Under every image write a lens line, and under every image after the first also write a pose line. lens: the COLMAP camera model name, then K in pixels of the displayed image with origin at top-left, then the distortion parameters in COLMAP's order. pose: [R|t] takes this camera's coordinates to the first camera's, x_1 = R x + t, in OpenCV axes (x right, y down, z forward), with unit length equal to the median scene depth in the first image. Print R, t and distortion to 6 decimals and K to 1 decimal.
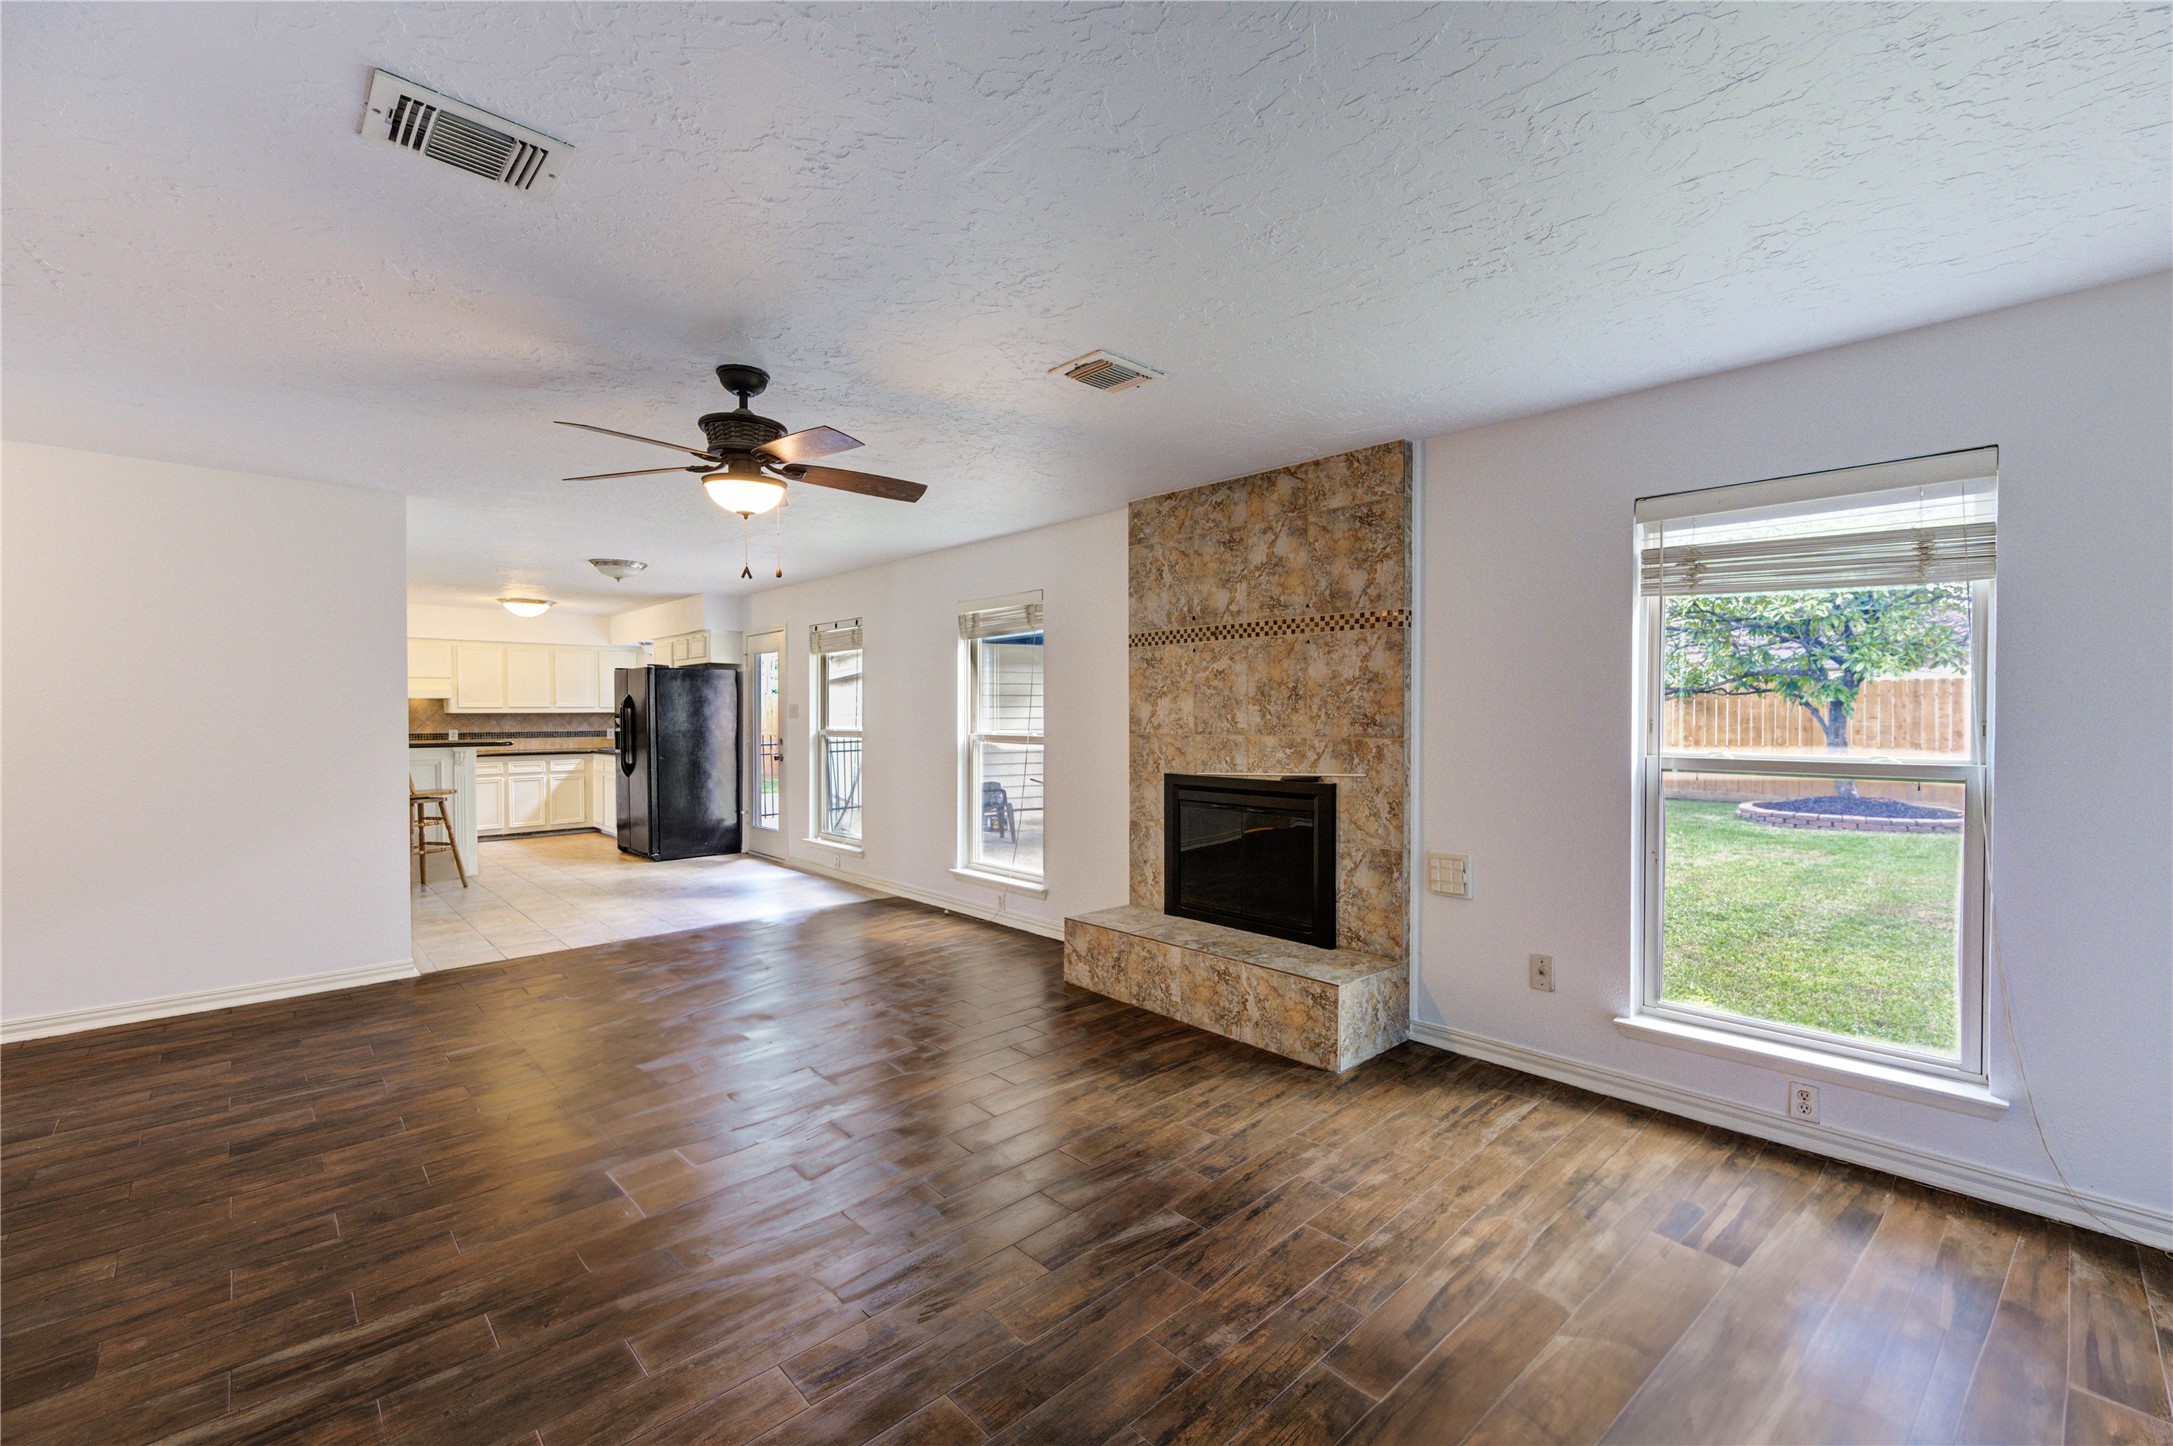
lens RADIAL K [[908.5, 0, 1096.6], [0, 908.5, 724.5], [0, 0, 1]] dist [0.000588, 0.000113]
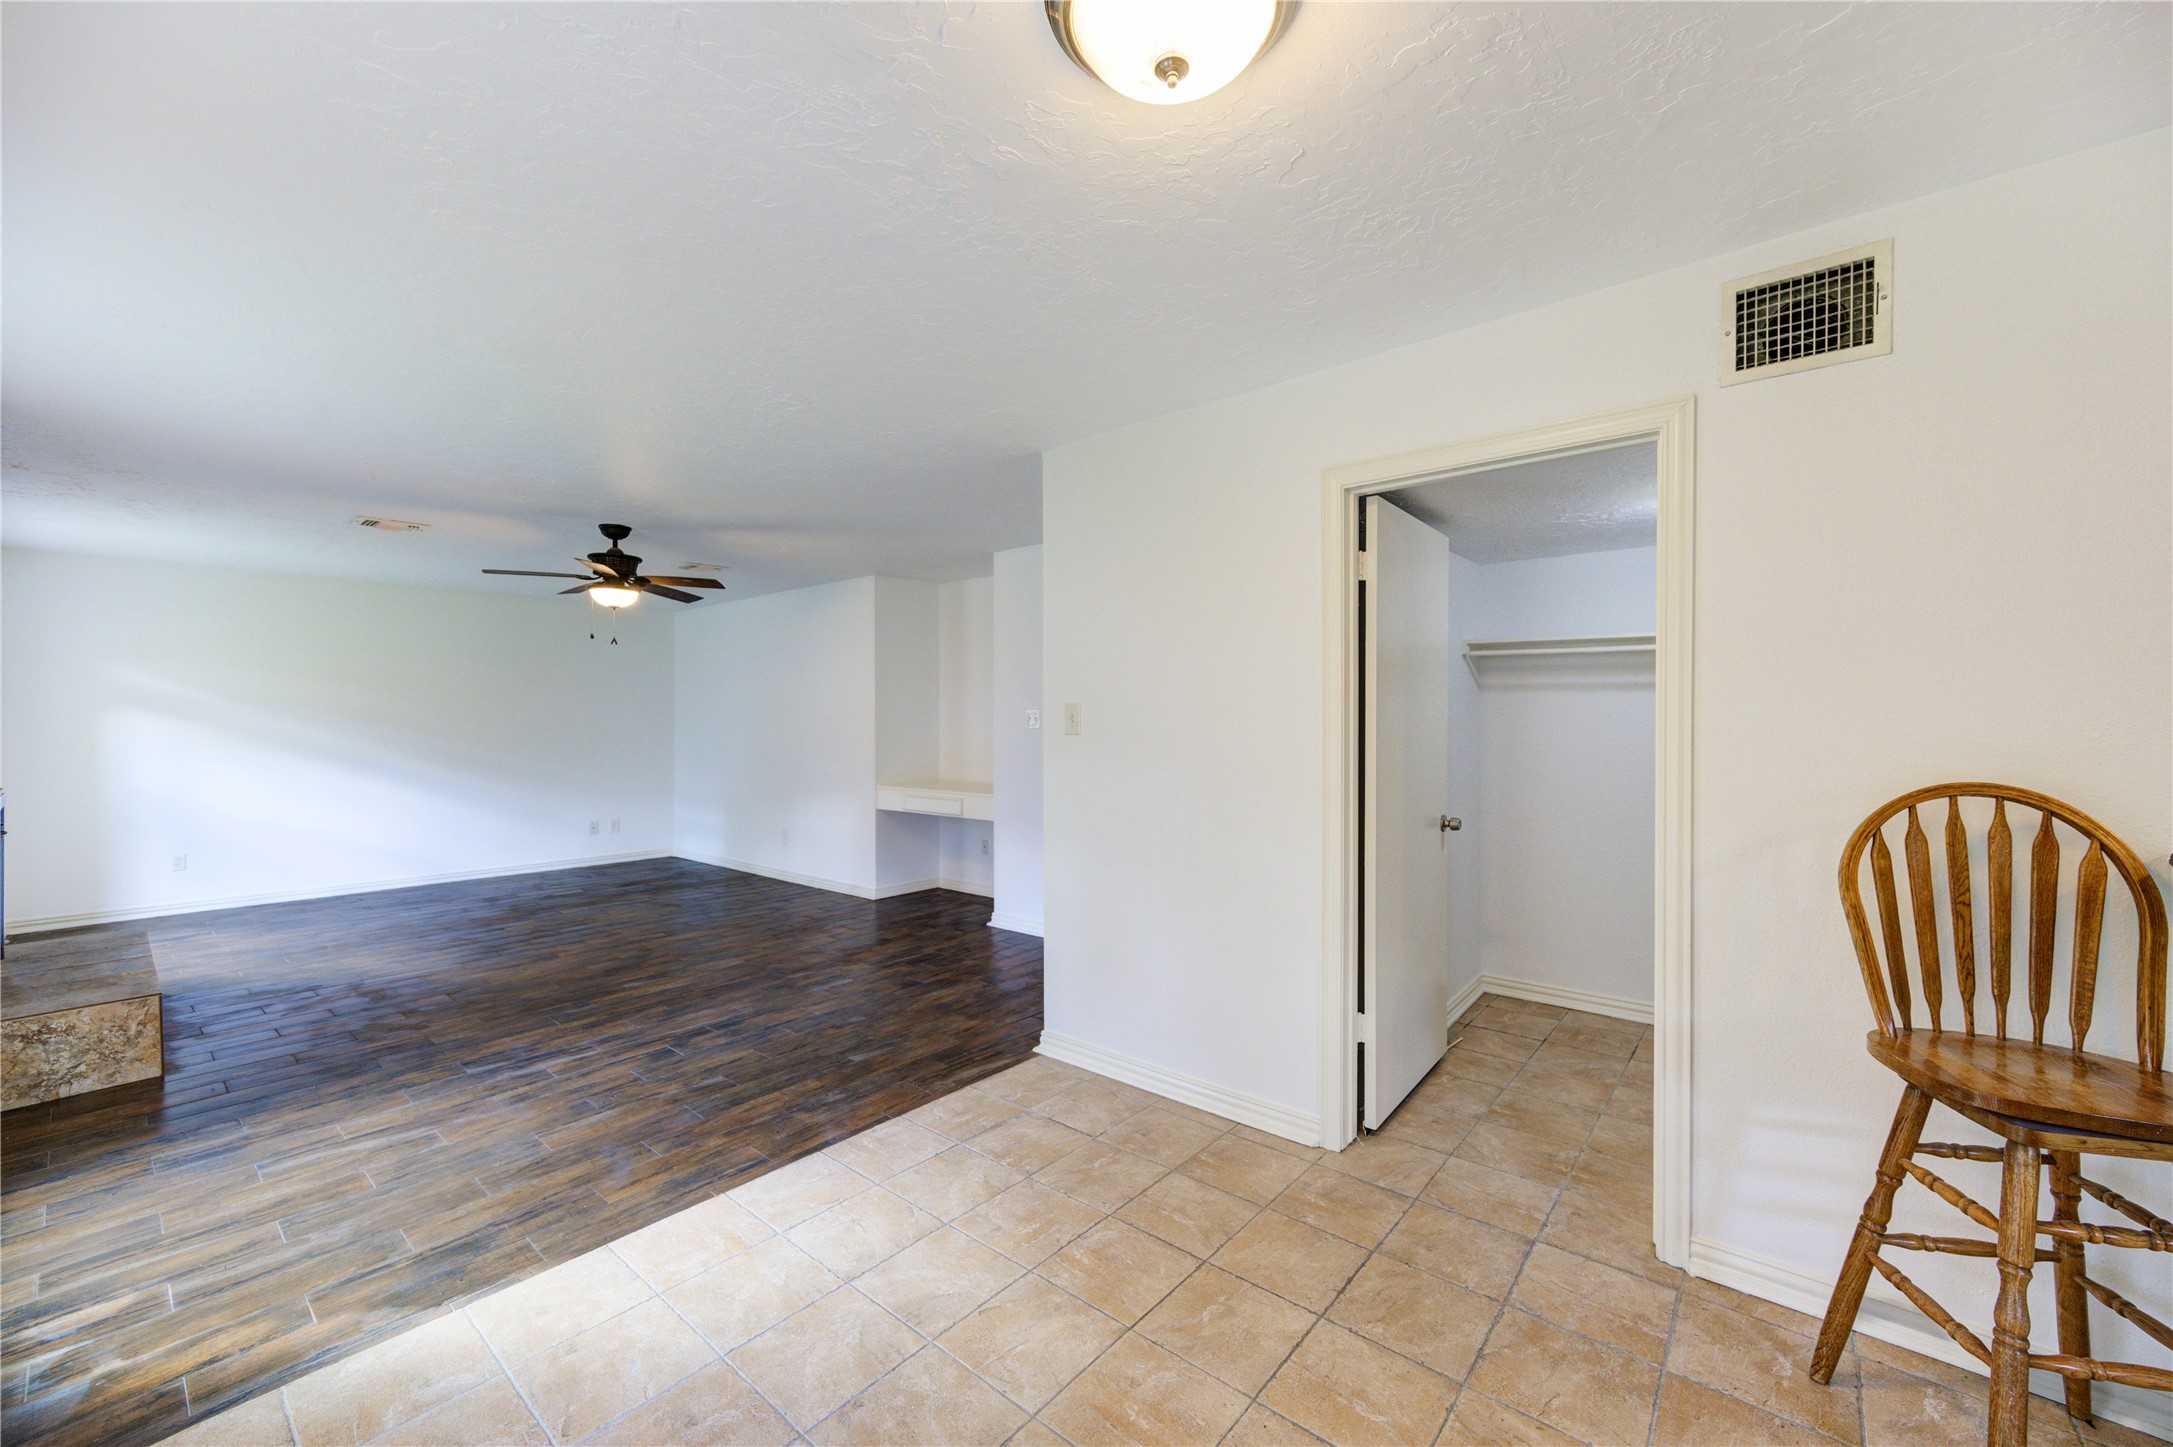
lens RADIAL K [[851.6, 0, 1092.8], [0, 851.6, 723.4], [0, 0, 1]] dist [0.001828, -0.000236]
pose [[-0.995068, 0.002141, -0.099177, -1.128727], [0.000203, 0.999809, 0.019551, -0.042947], [0.099200, 0.019434, -0.994878, 2.707329]]
